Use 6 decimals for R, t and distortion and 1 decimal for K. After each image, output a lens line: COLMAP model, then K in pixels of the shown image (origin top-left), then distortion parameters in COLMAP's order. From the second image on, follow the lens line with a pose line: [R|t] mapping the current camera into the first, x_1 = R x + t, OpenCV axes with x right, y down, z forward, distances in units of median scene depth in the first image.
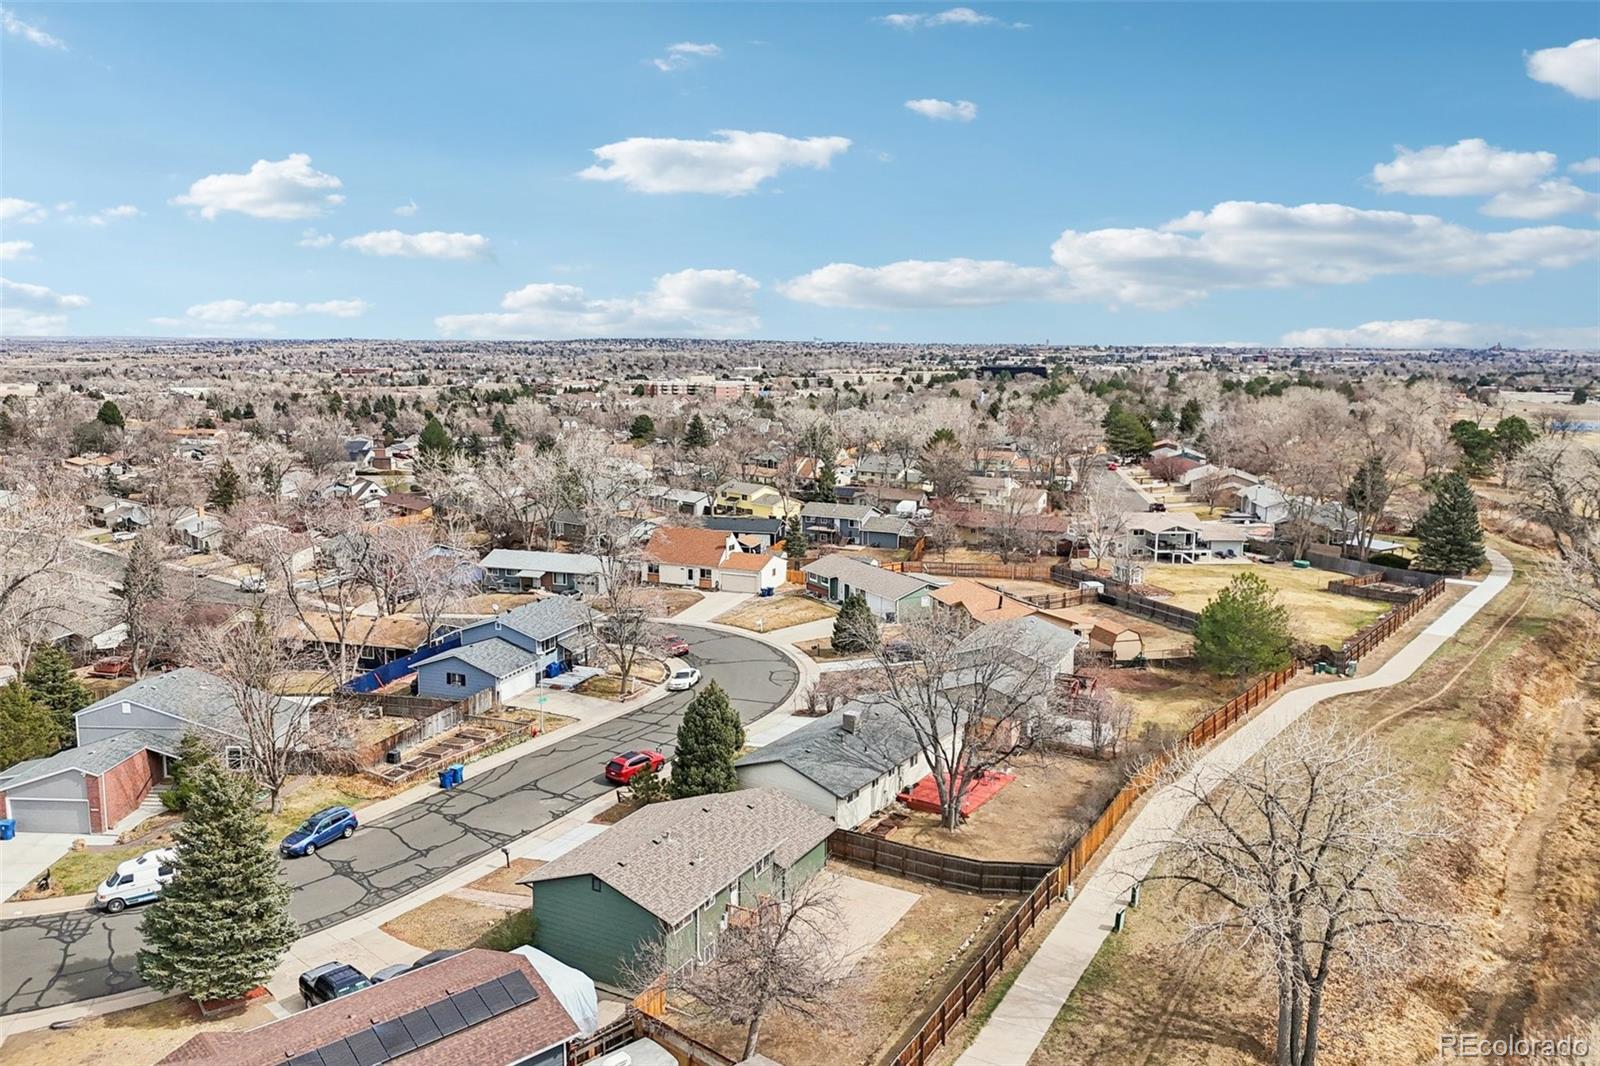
lens RADIAL K [[1170.1, 0, 797.5], [0, 1170.1, 491.9], [0, 0, 1]] dist [0.006617, -0.004077]
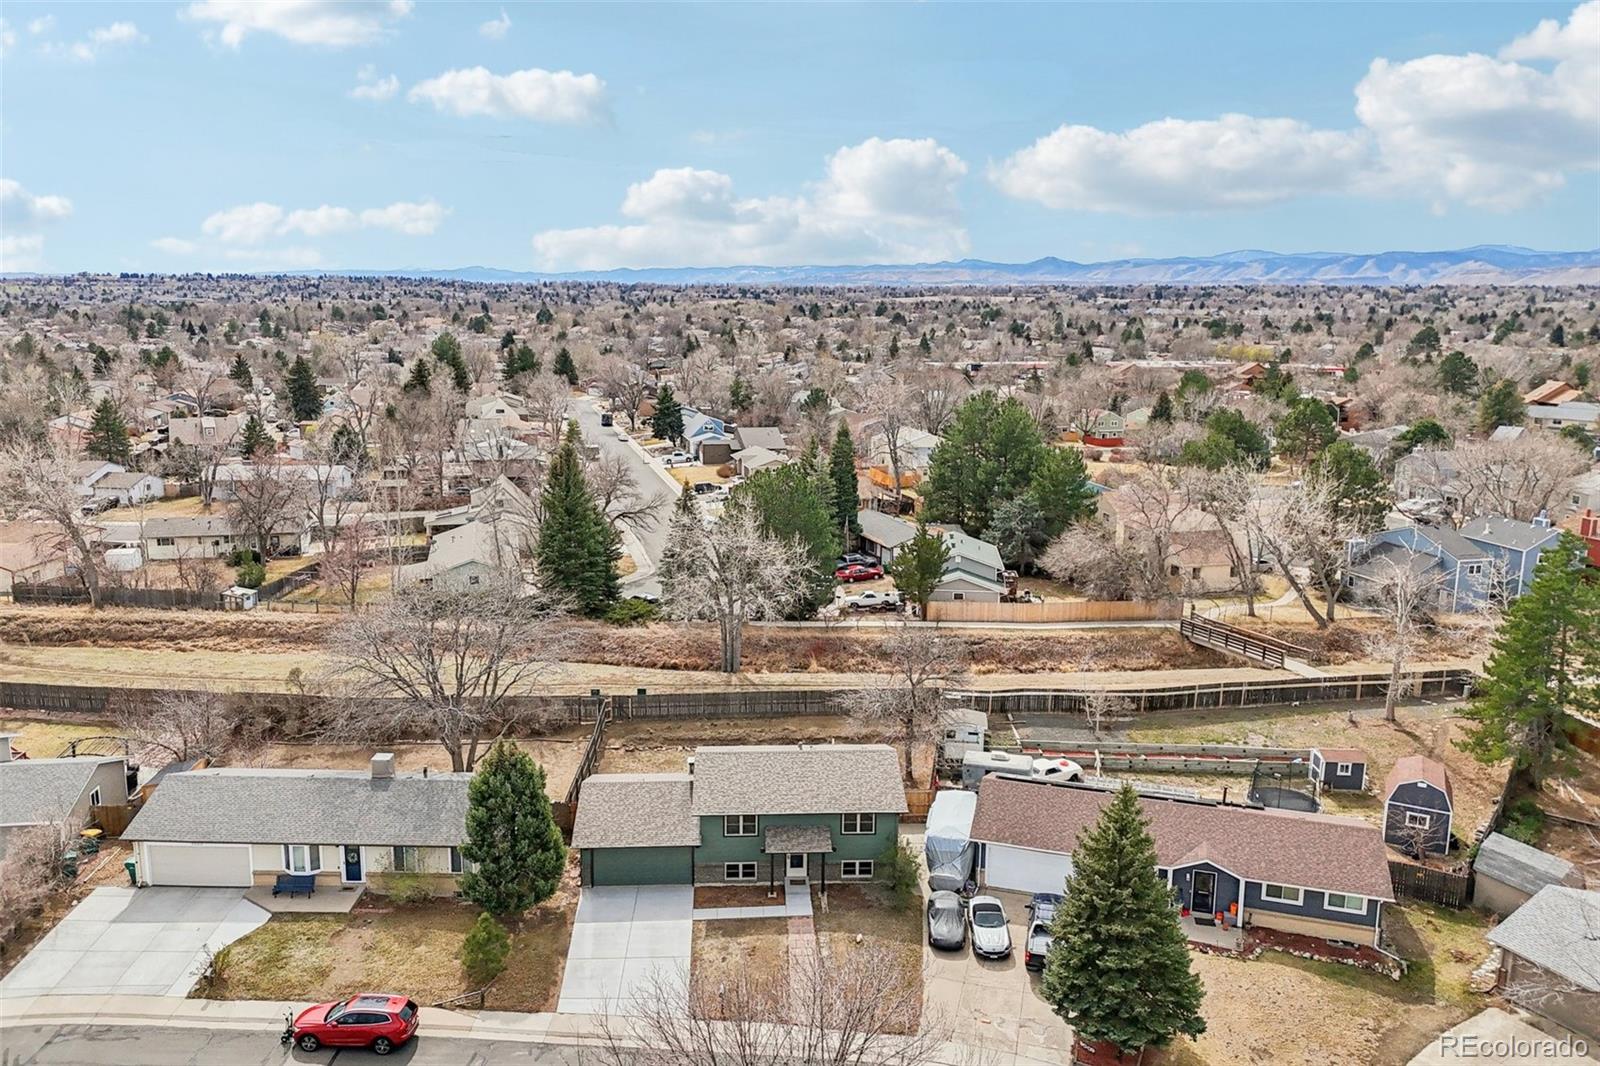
lens RADIAL K [[1170.1, 0, 797.5], [0, 1170.1, 491.9], [0, 0, 1]] dist [0.006617, -0.004077]
pose [[0.993660, 0.091817, -0.064878, -0.066683], [-0.068894, 0.953320, 0.293997, -0.178990], [0.088843, -0.287663, 0.953602, 0.216676]]
